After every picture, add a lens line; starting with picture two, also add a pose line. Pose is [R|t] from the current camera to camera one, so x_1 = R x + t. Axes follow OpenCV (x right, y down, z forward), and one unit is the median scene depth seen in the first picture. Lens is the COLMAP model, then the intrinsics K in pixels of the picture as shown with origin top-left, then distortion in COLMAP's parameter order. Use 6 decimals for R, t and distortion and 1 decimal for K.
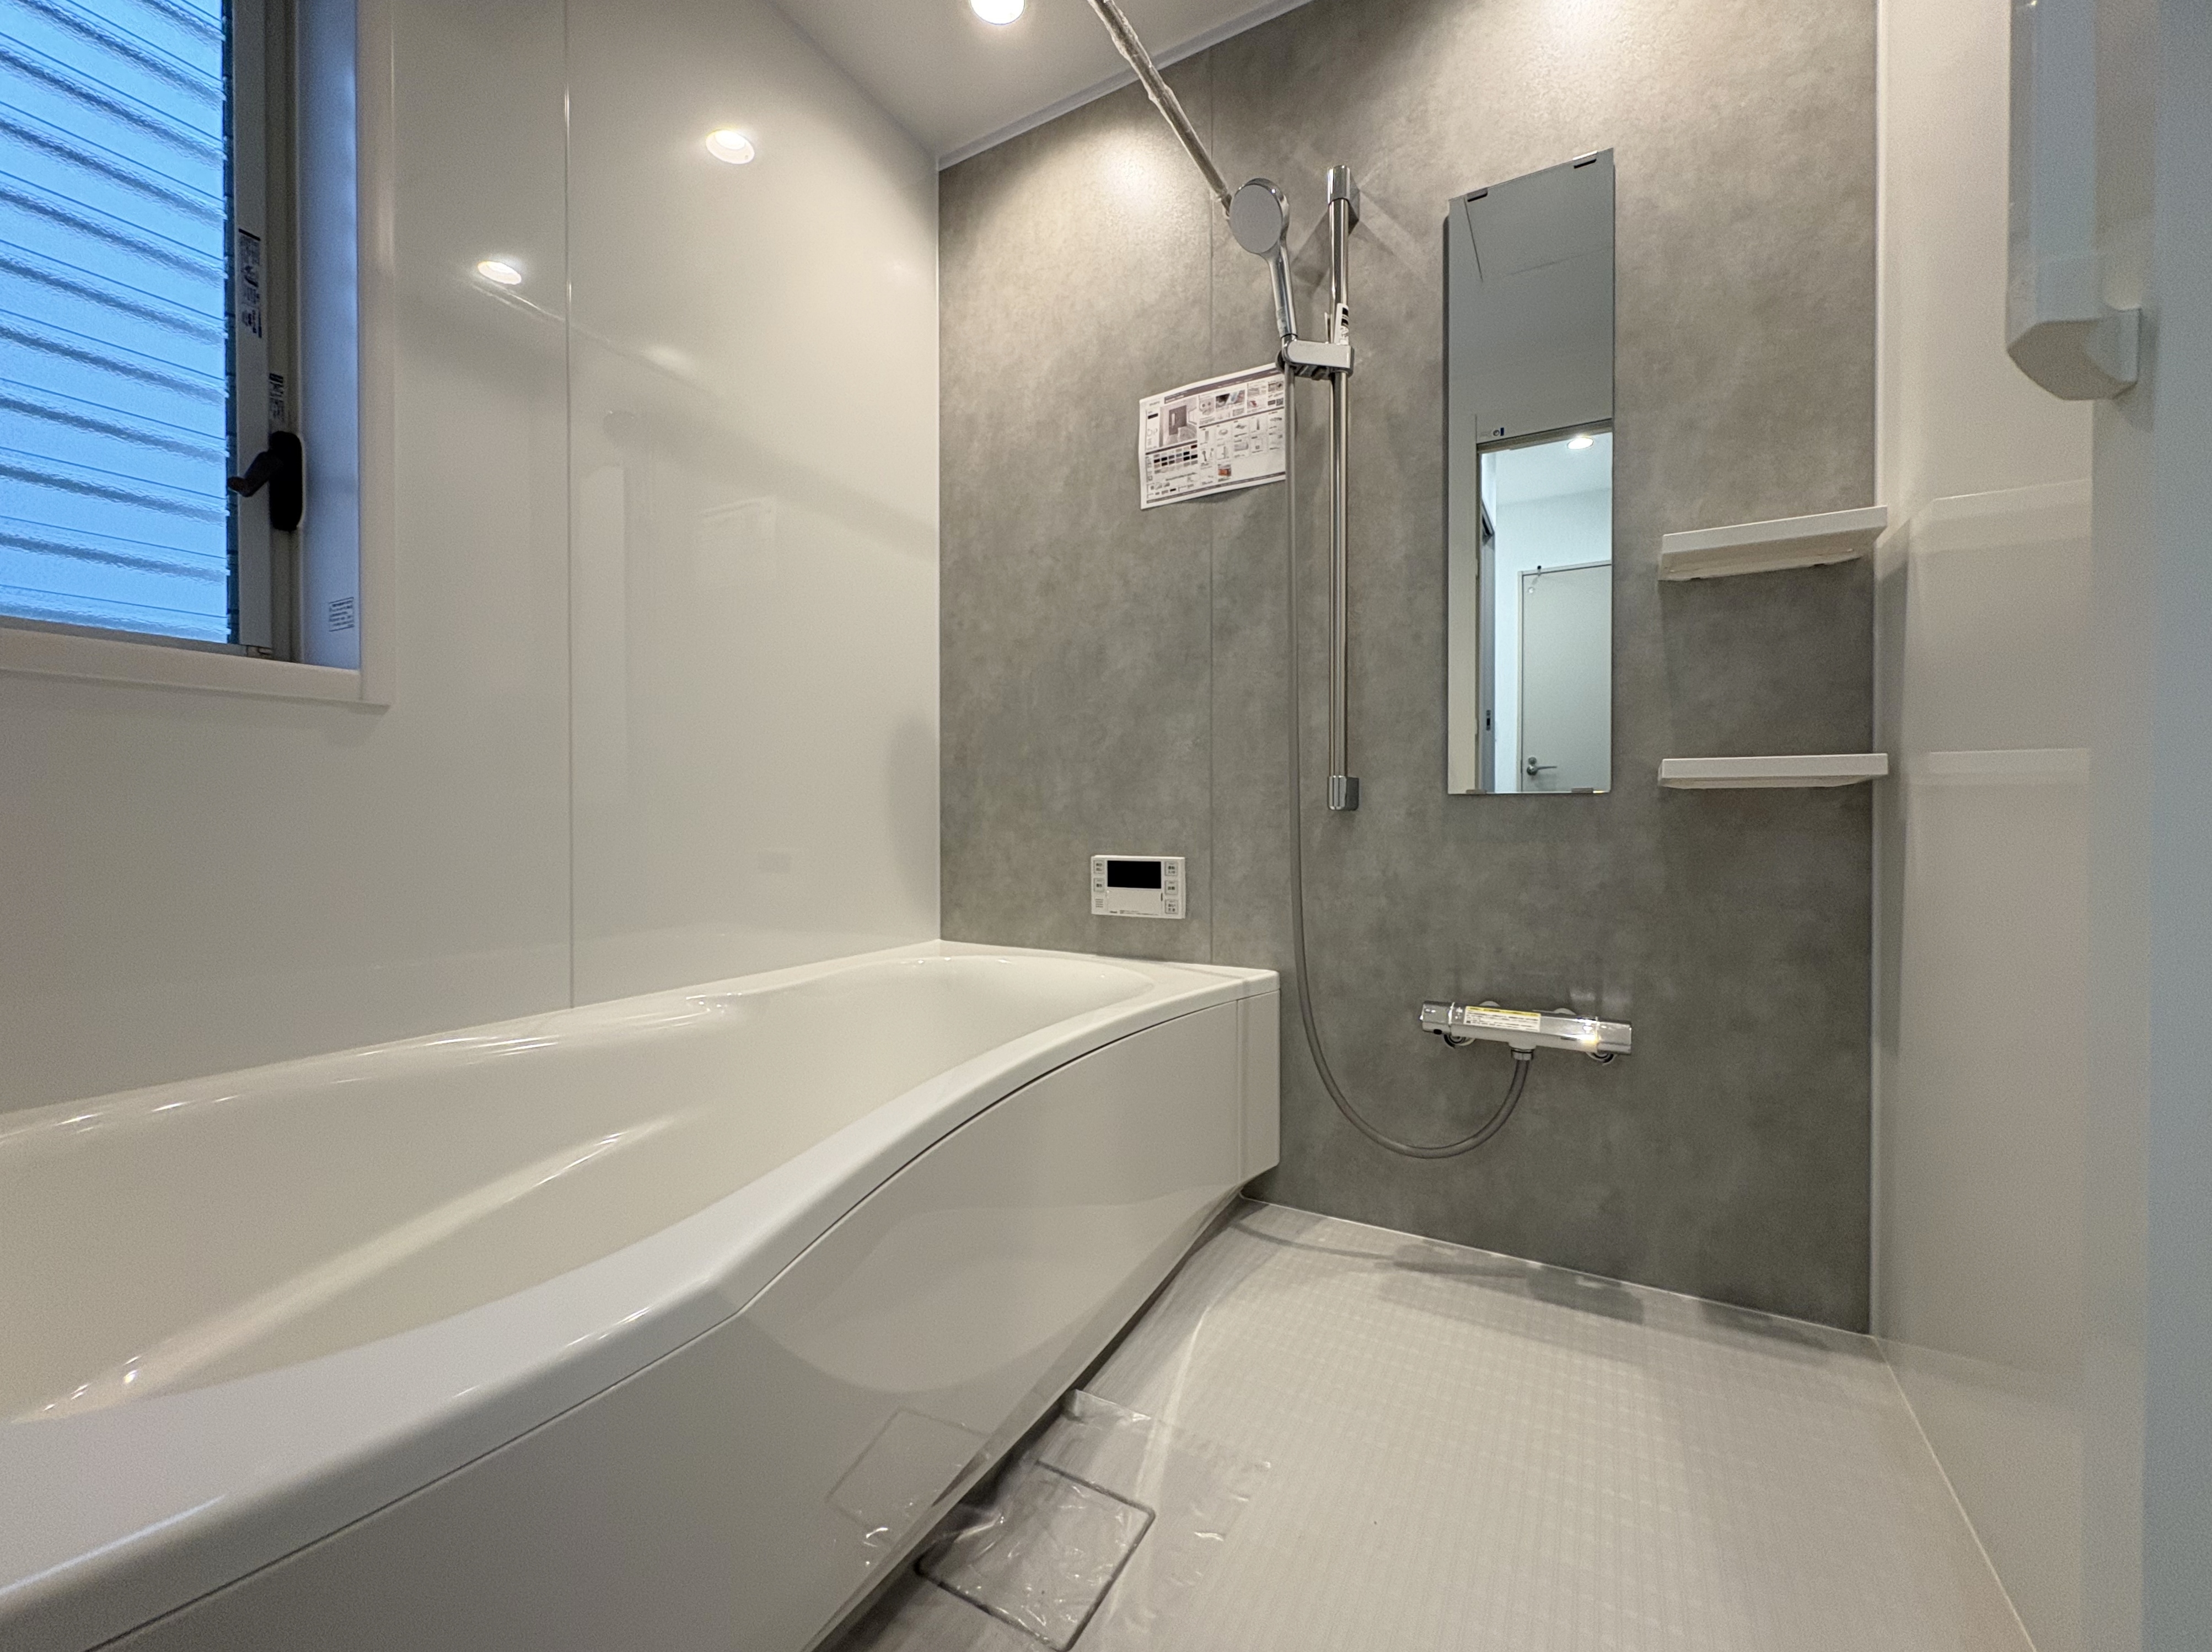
lens RADIAL K [[886.5, 0, 1106.0], [0, 886.5, 826.0], [0, 0, 1]] dist [0.000495, 0.000245]
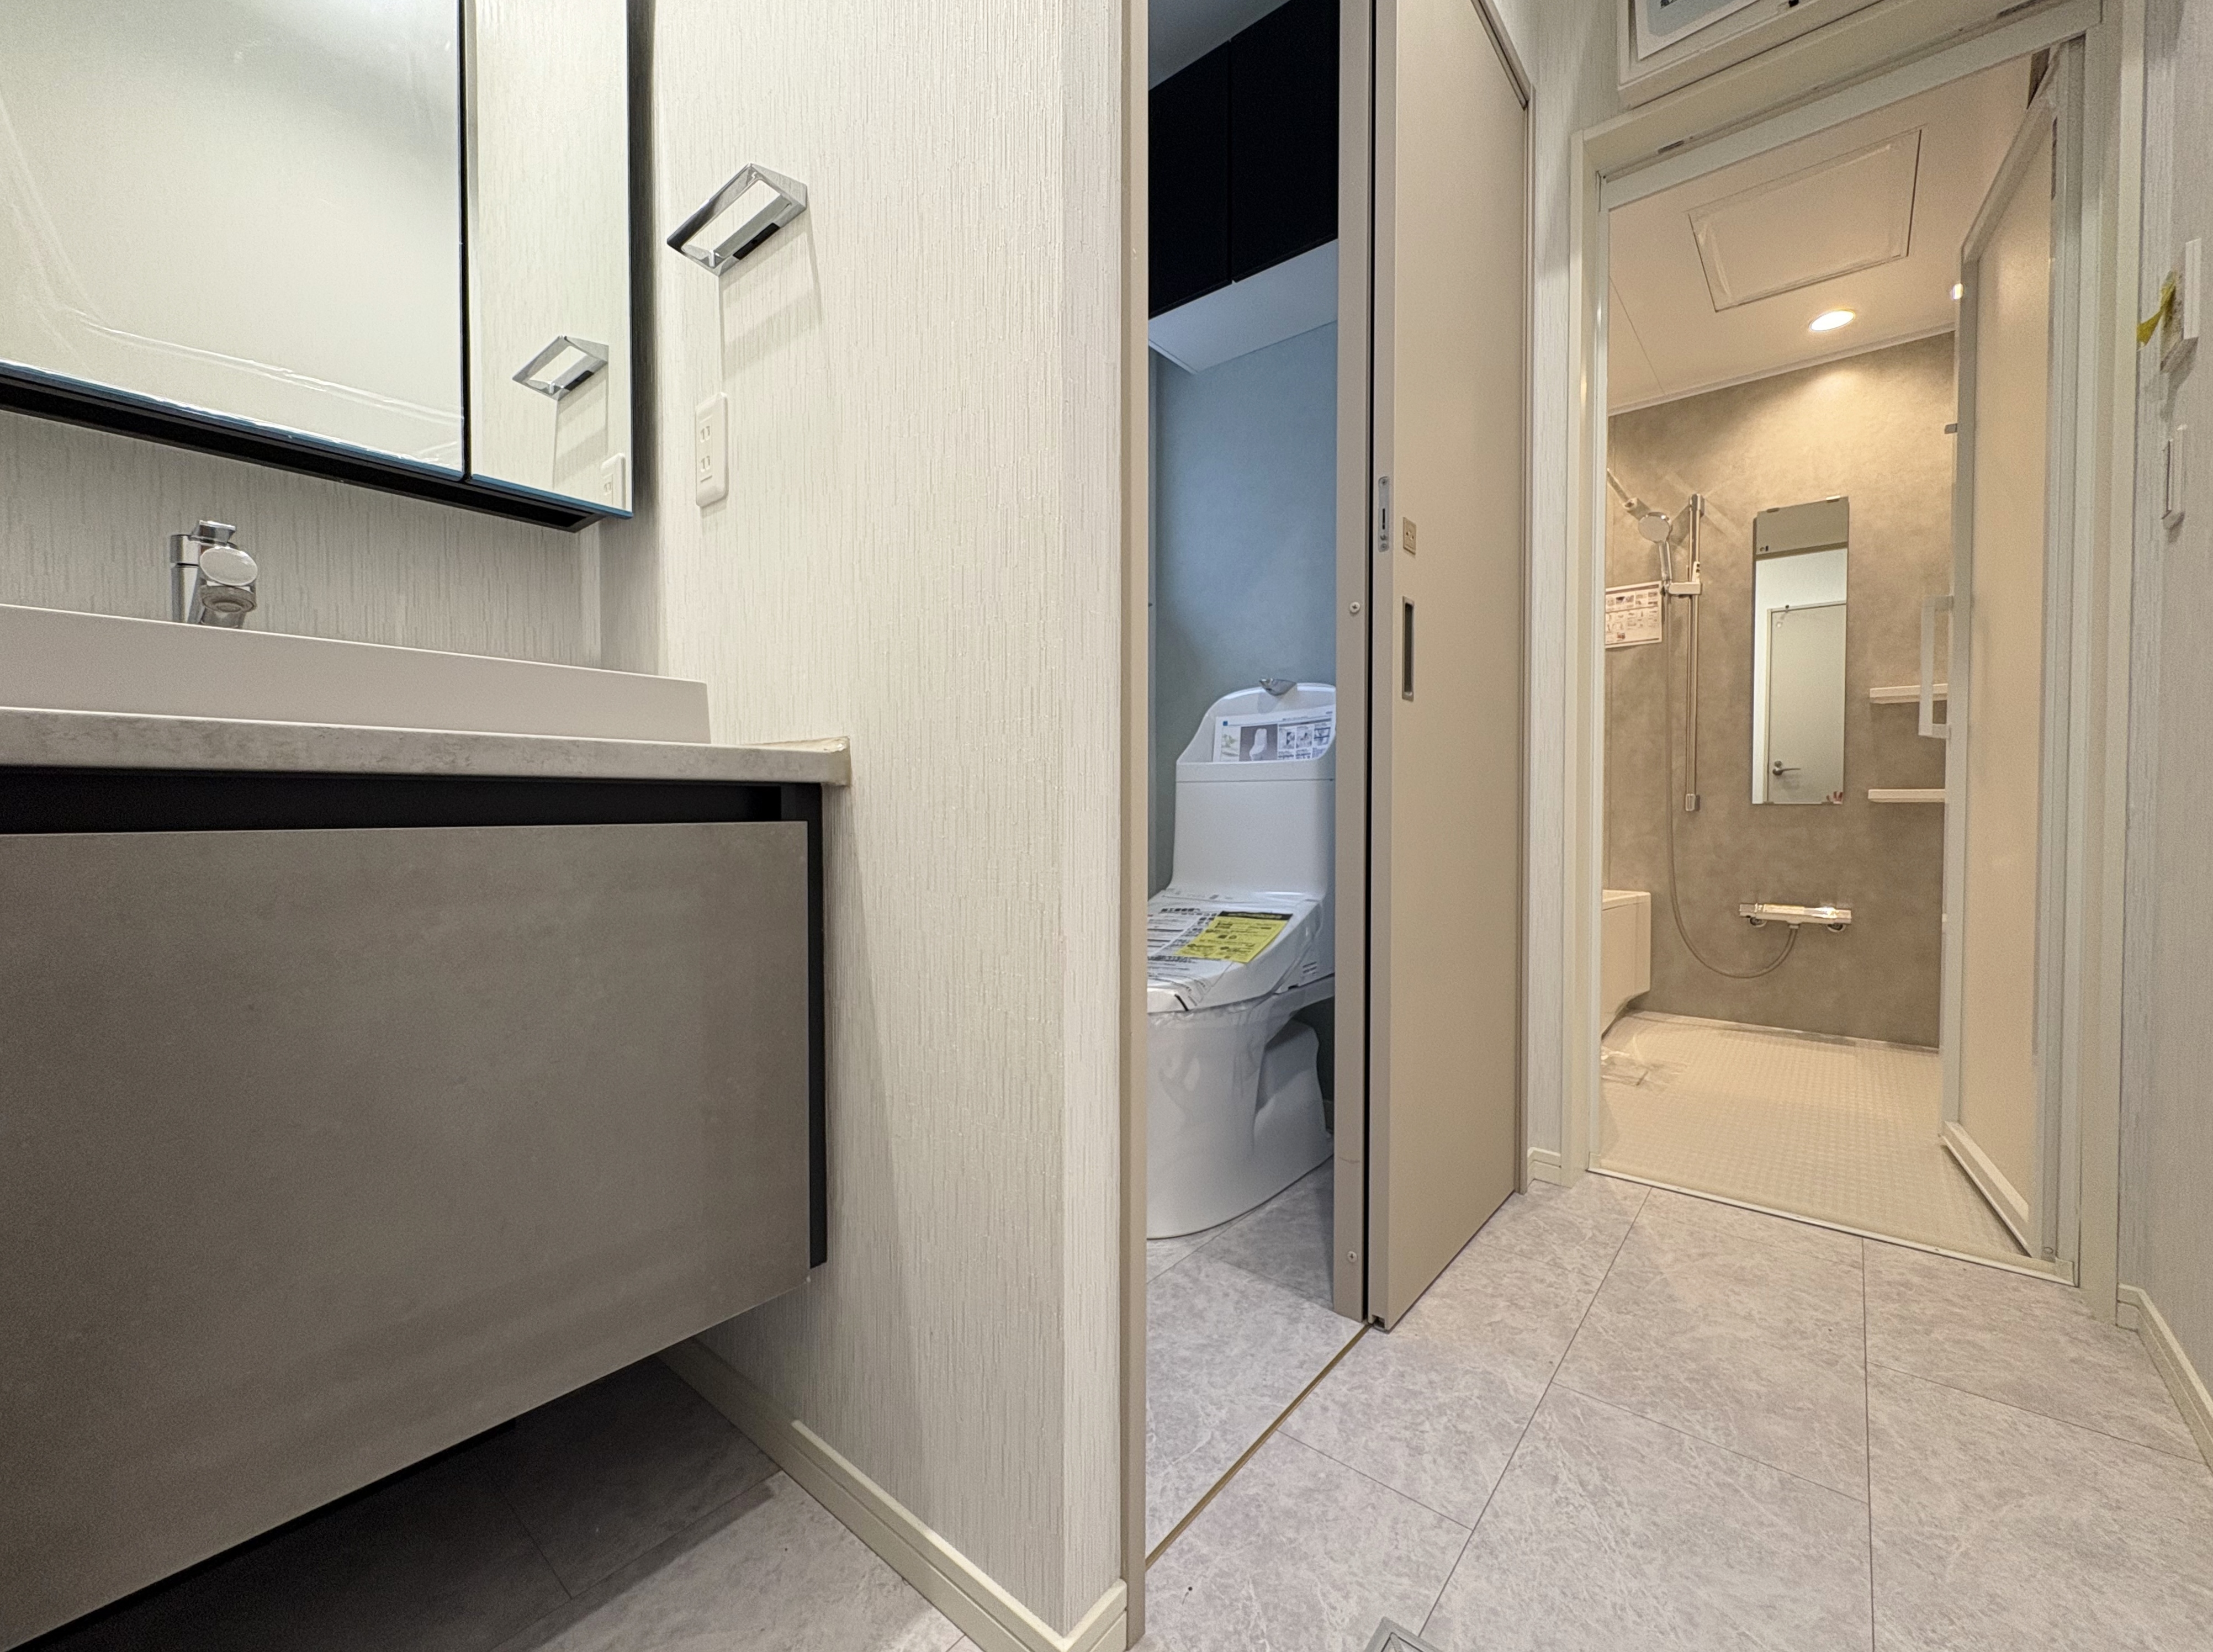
lens RADIAL K [[886.9, 0, 1106.5], [0, 886.9, 826.0], [0, 0, 1]] dist [0.000495, 0.000245]
pose [[0.983069, 0.004935, -0.183167, -0.676721], [-0.002305, 0.999891, 0.014570, -0.010302], [0.183219, -0.013901, 0.982974, -1.234190]]
